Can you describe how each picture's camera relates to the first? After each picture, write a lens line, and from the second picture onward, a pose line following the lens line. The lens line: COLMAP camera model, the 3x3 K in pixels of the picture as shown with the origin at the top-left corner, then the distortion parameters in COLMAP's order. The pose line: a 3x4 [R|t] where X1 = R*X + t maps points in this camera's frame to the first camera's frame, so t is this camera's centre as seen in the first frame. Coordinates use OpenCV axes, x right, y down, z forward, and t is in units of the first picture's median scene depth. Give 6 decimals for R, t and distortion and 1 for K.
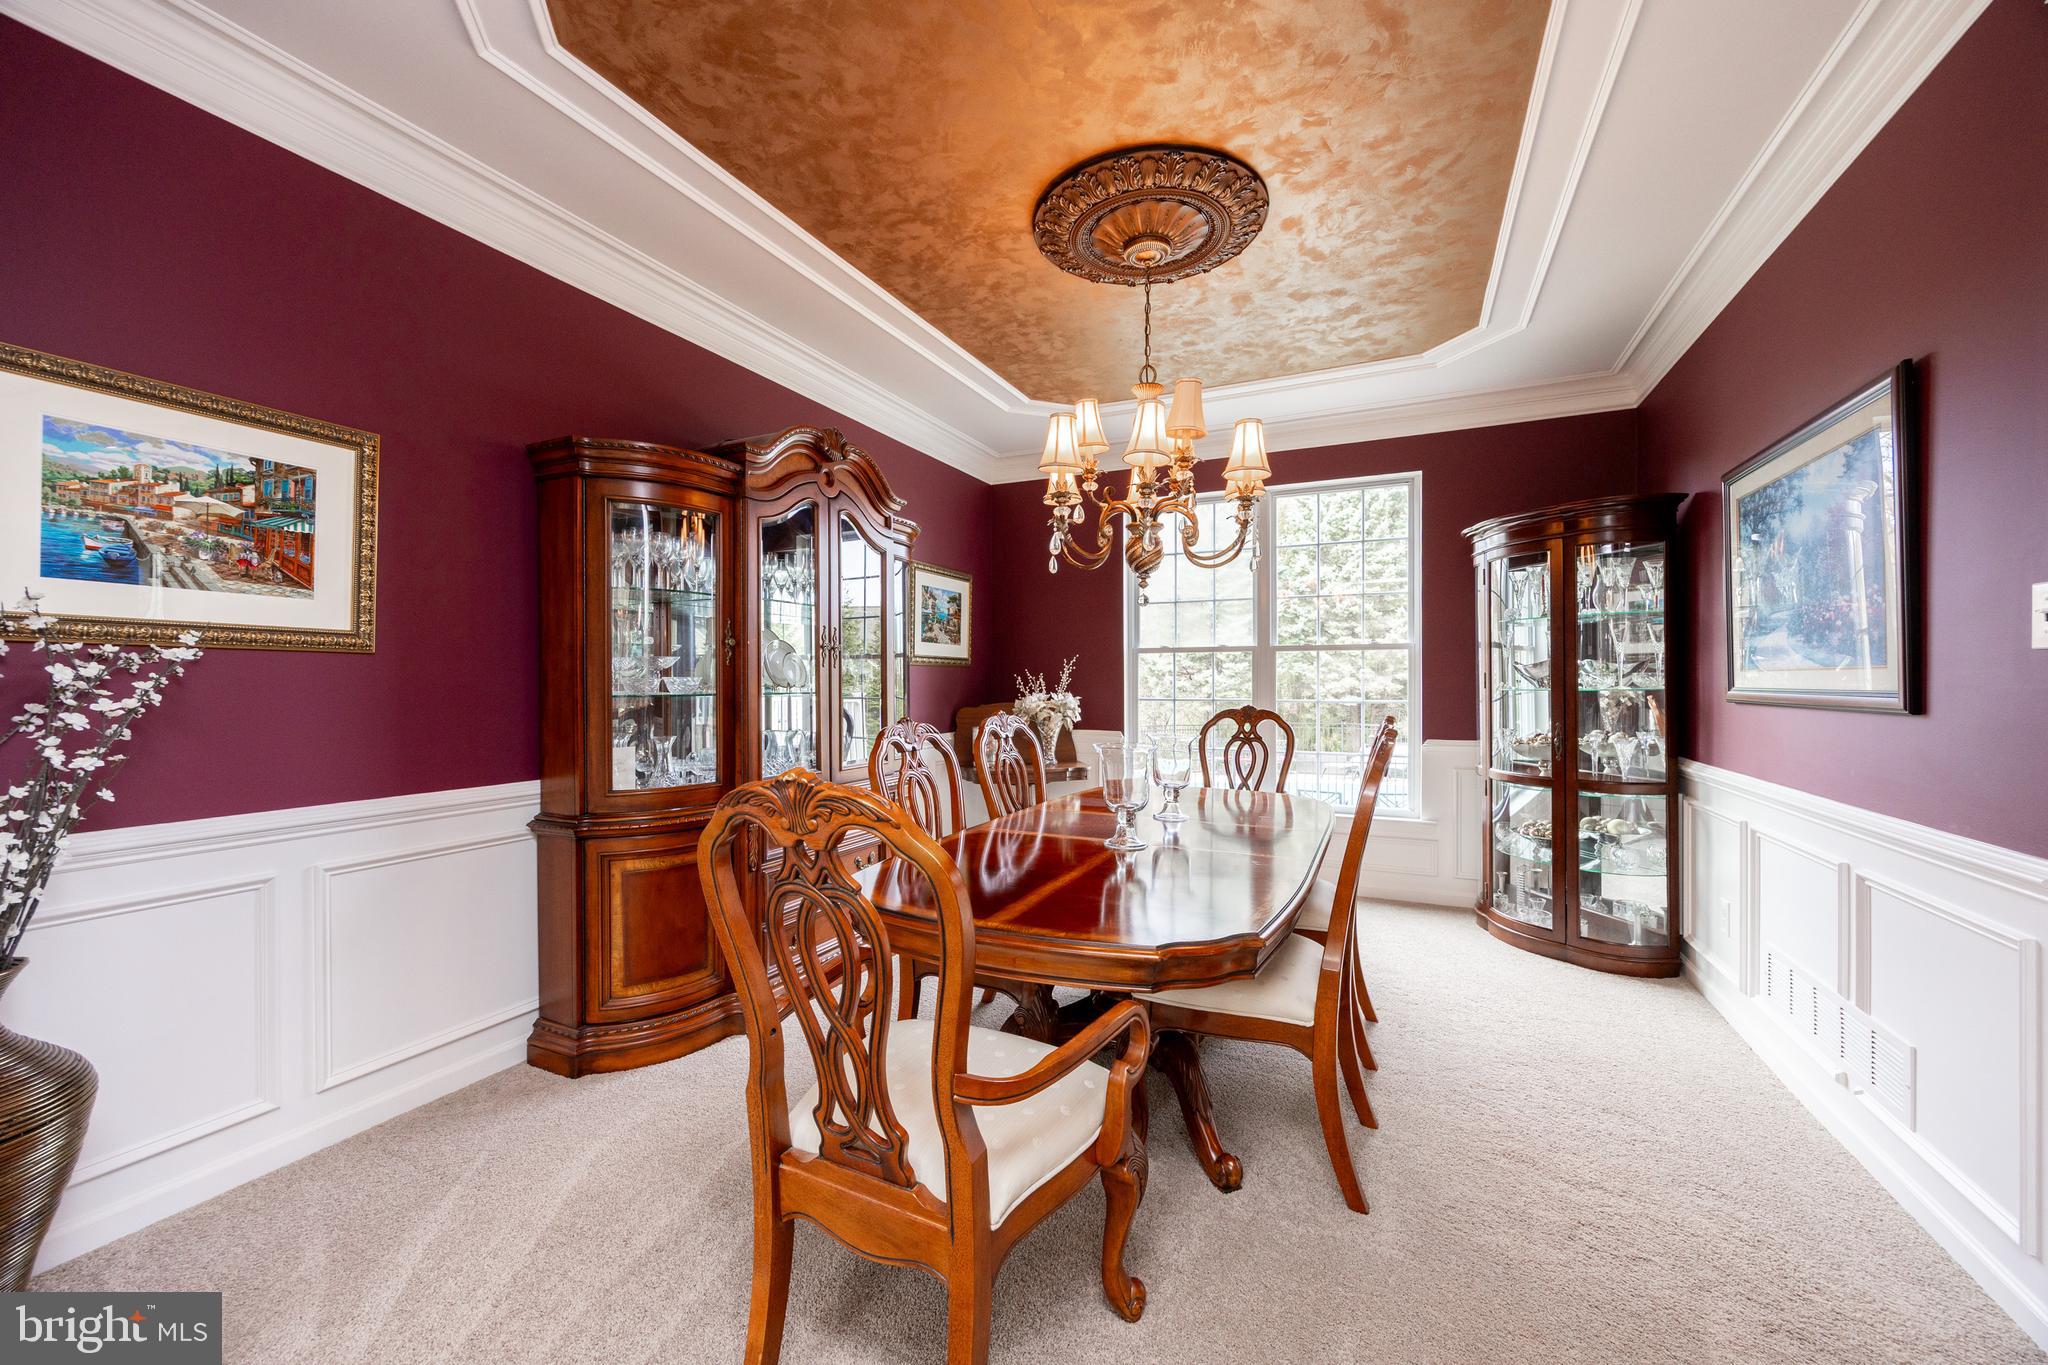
lens RADIAL K [[783.6, 0, 1021.5], [0, 783.6, 683.3], [0, 0, 1]] dist [-0.002853, -0.000623]
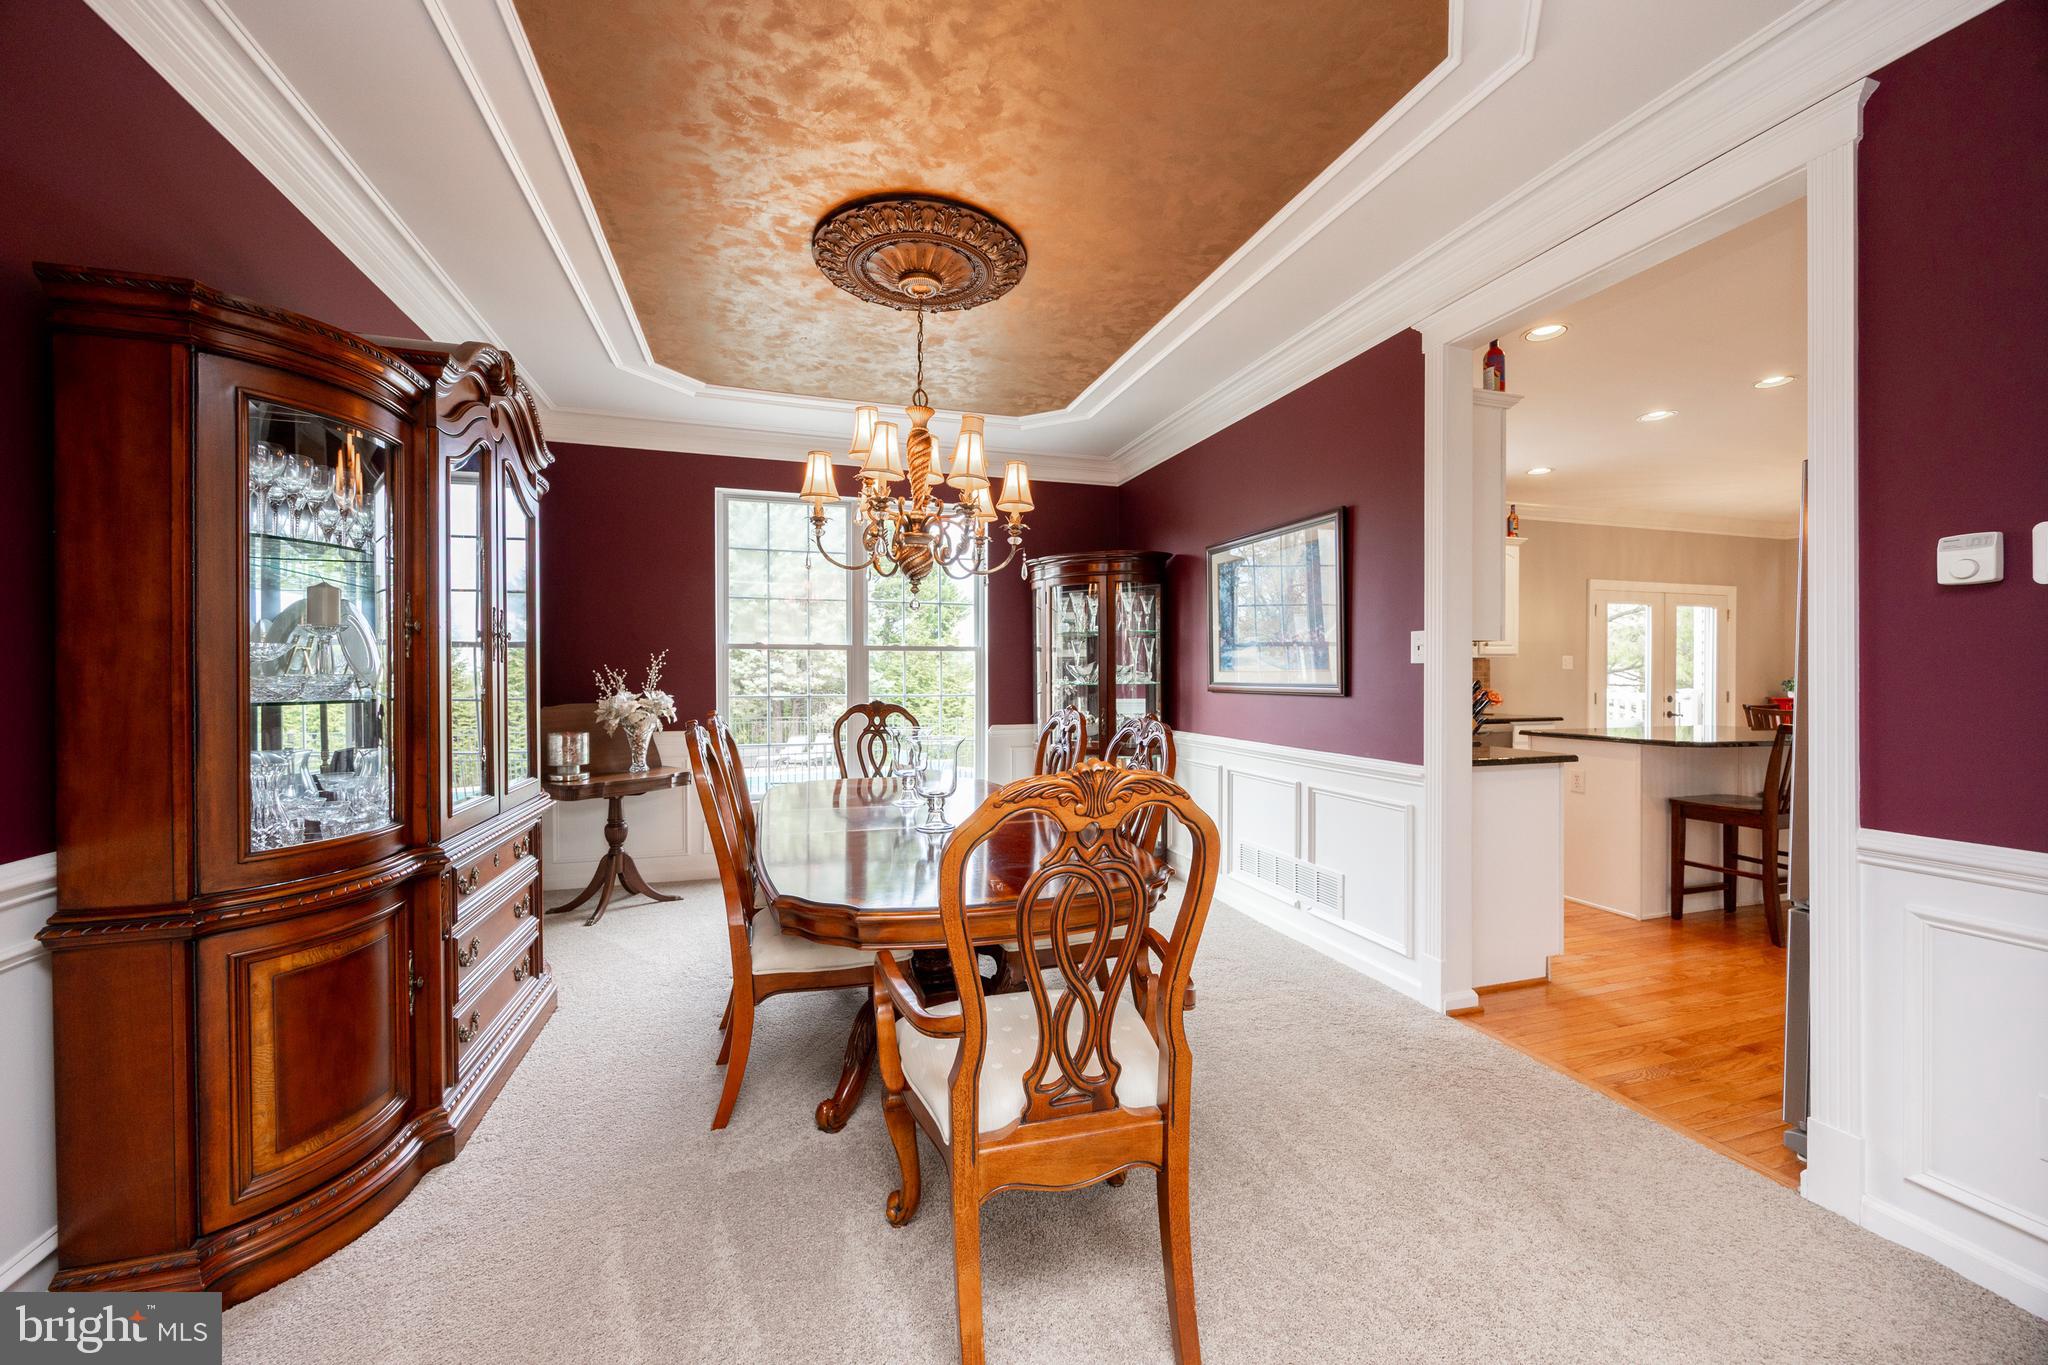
lens RADIAL K [[783.6, 0, 1020.4], [0, 783.6, 681.1], [0, 0, 1]] dist [-0.002853, -0.000623]
pose [[0.732109, -0.003816, 0.681177, -0.418123], [0.001765, 0.999992, 0.003705, -0.003125], [-0.681186, -0.001510, 0.732109, 0.091711]]
